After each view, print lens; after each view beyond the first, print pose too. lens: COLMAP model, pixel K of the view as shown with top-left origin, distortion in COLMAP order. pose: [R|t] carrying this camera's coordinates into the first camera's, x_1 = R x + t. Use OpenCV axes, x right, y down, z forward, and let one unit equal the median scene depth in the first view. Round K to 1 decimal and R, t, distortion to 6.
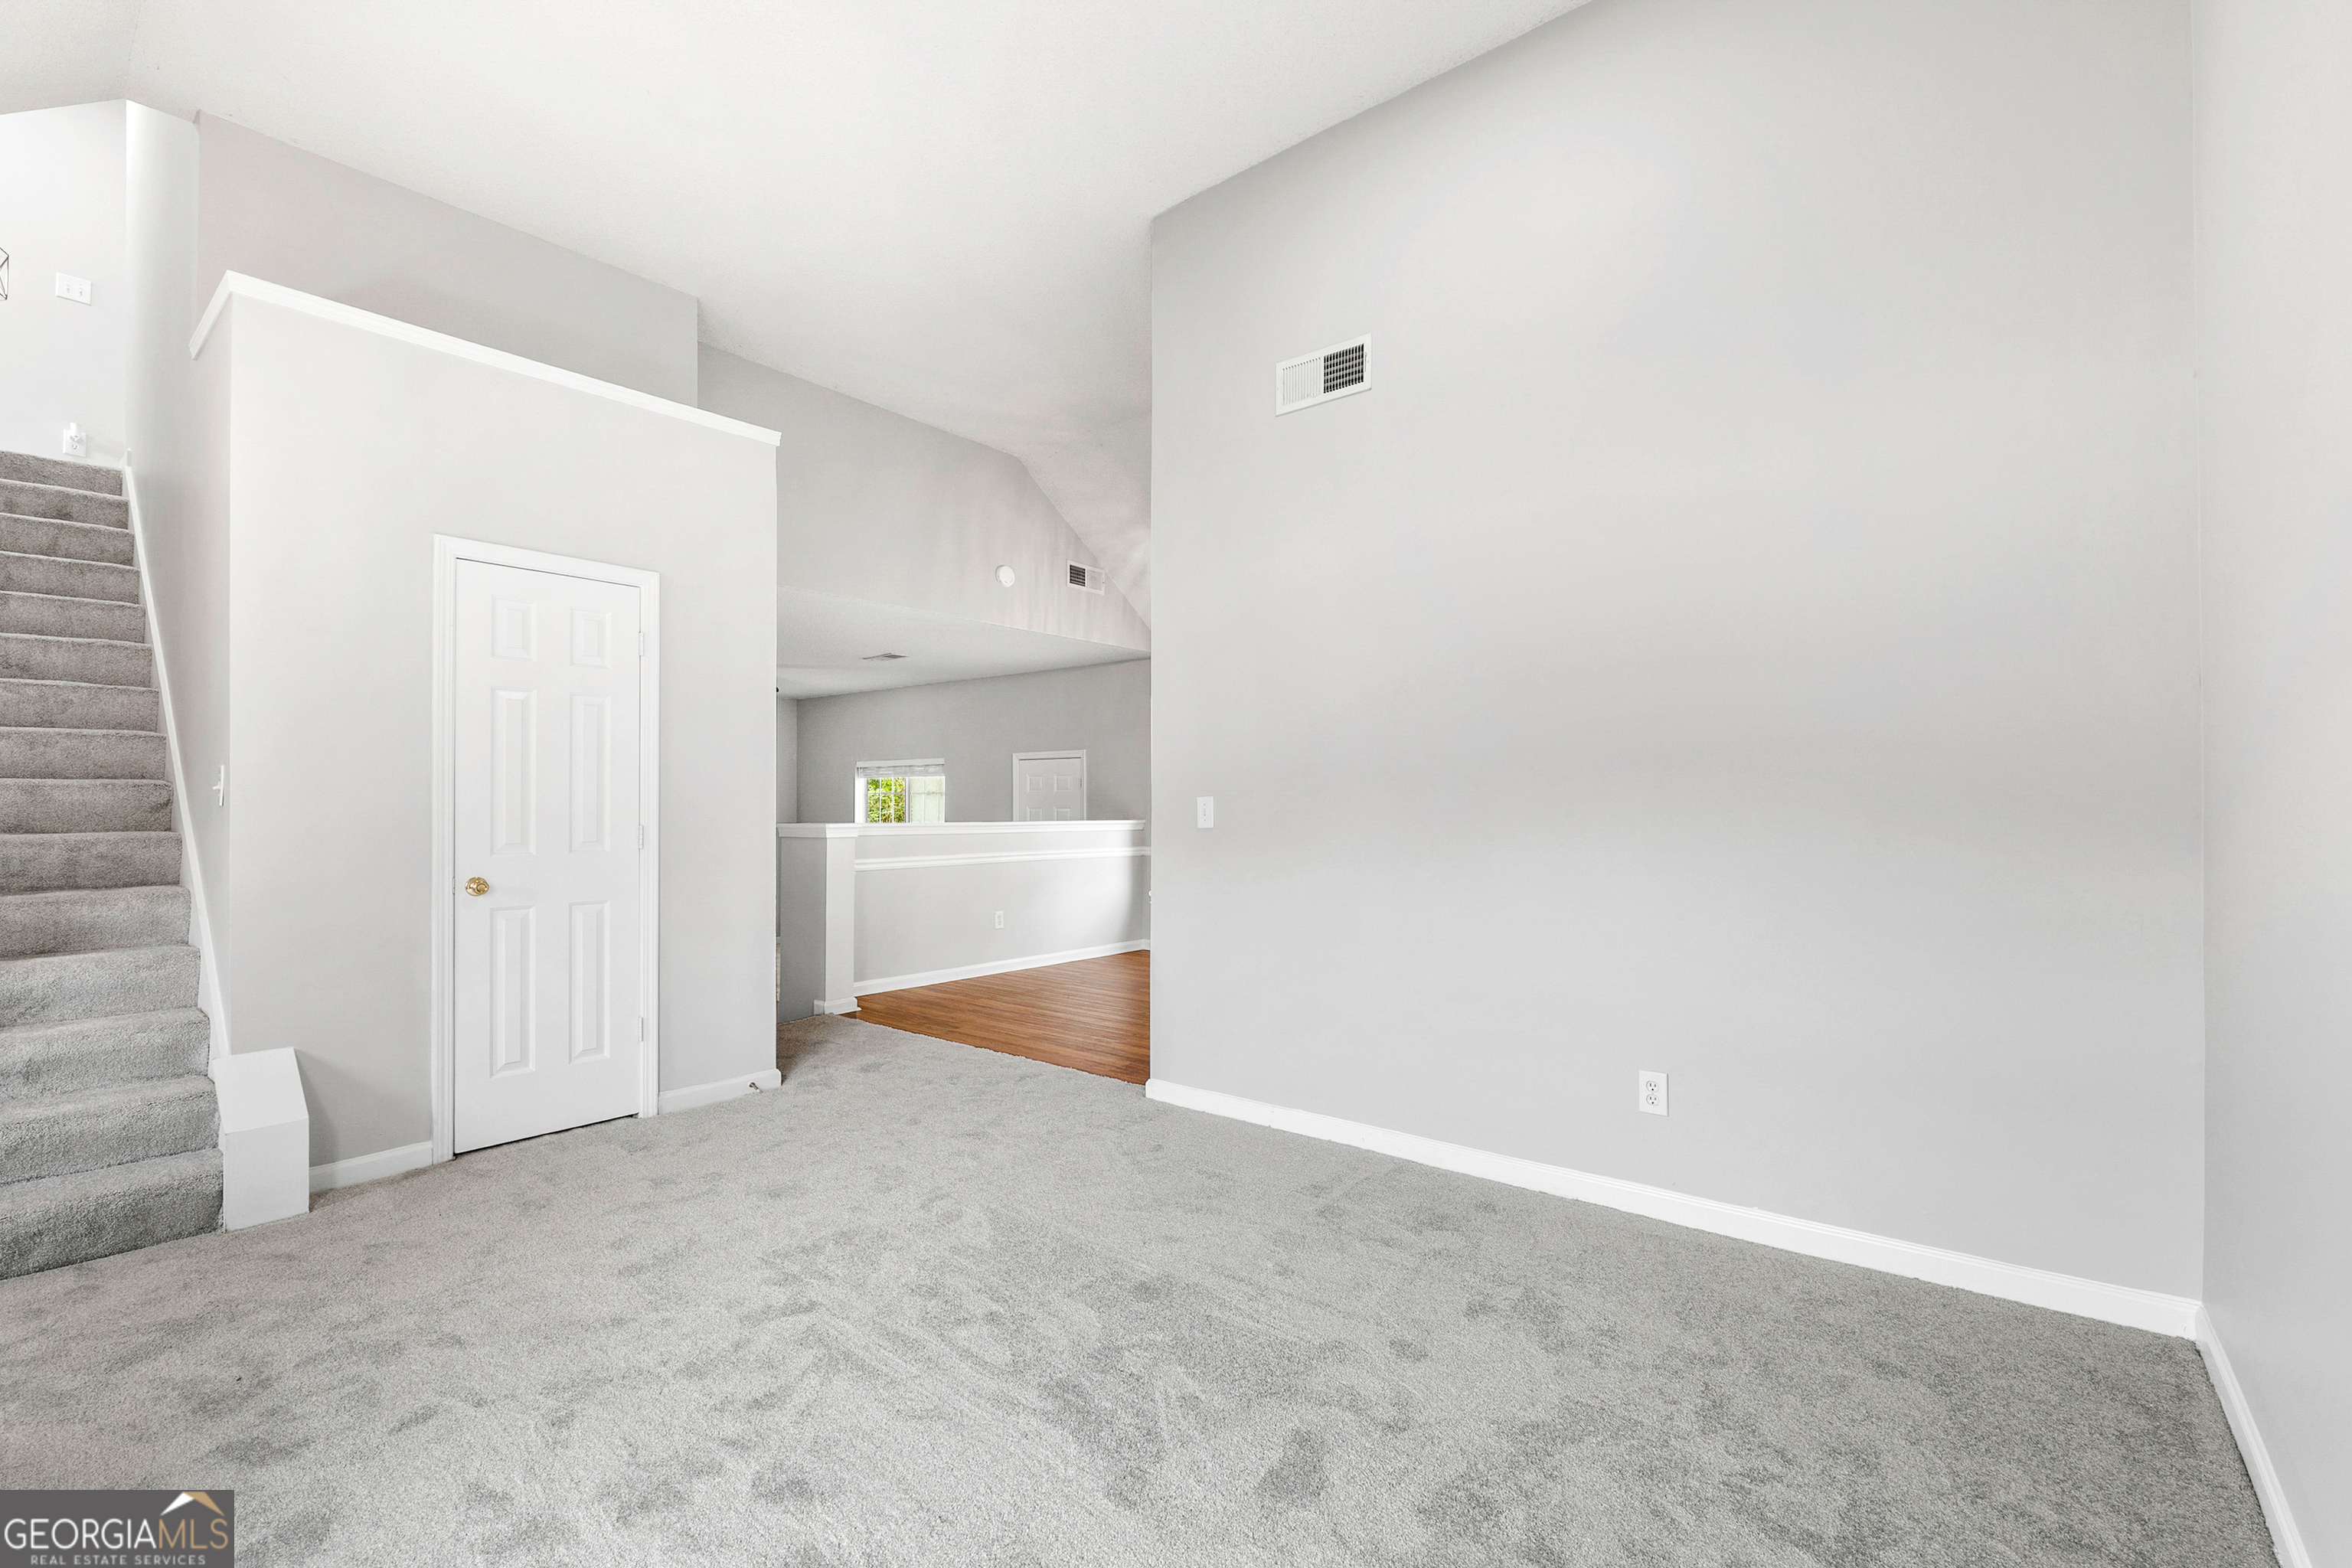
lens RADIAL K [[1010.7, 0, 1175.9], [0, 1010.7, 797.5], [0, 0, 1]] dist [-0.001717, -0.000605]
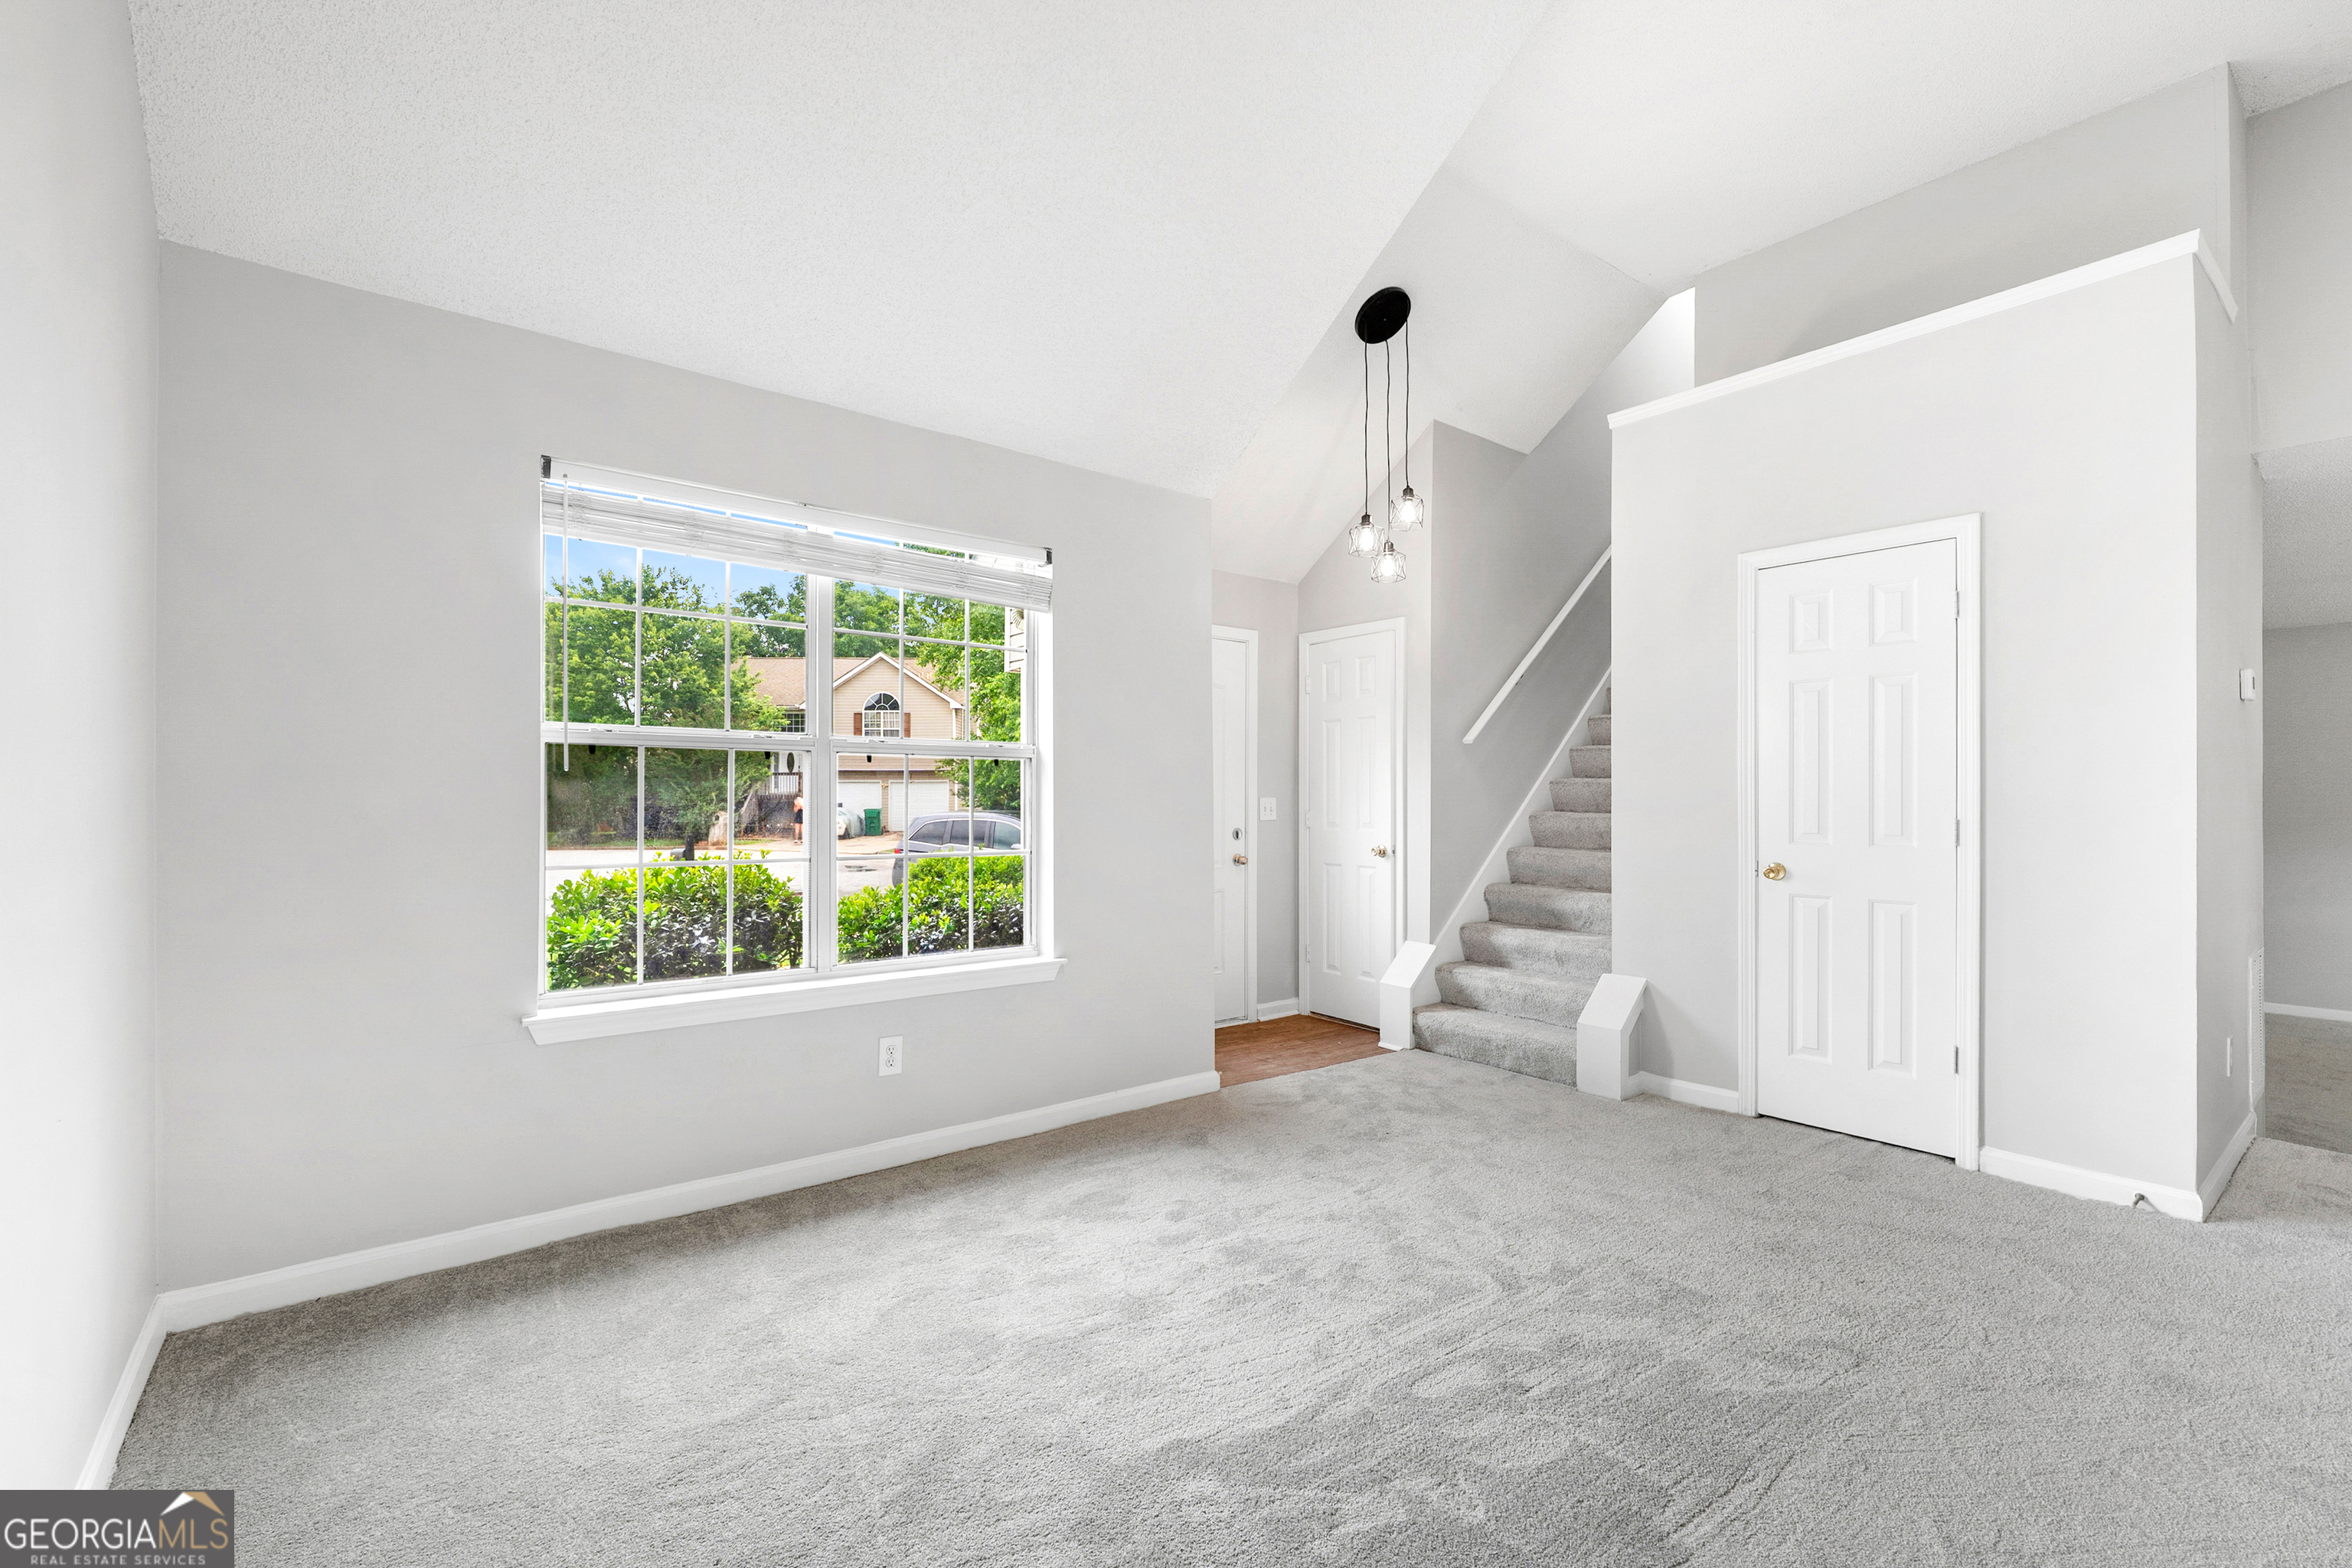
lens RADIAL K [[1010.7, 0, 1175.9], [0, 1010.7, 797.5], [0, 0, 1]] dist [-0.001717, -0.000605]
pose [[-0.203773, 0.002933, -0.979014, 0.587035], [0.004581, 0.999987, 0.002043, 0.006041], [0.979007, -0.004068, -0.203784, 0.731262]]
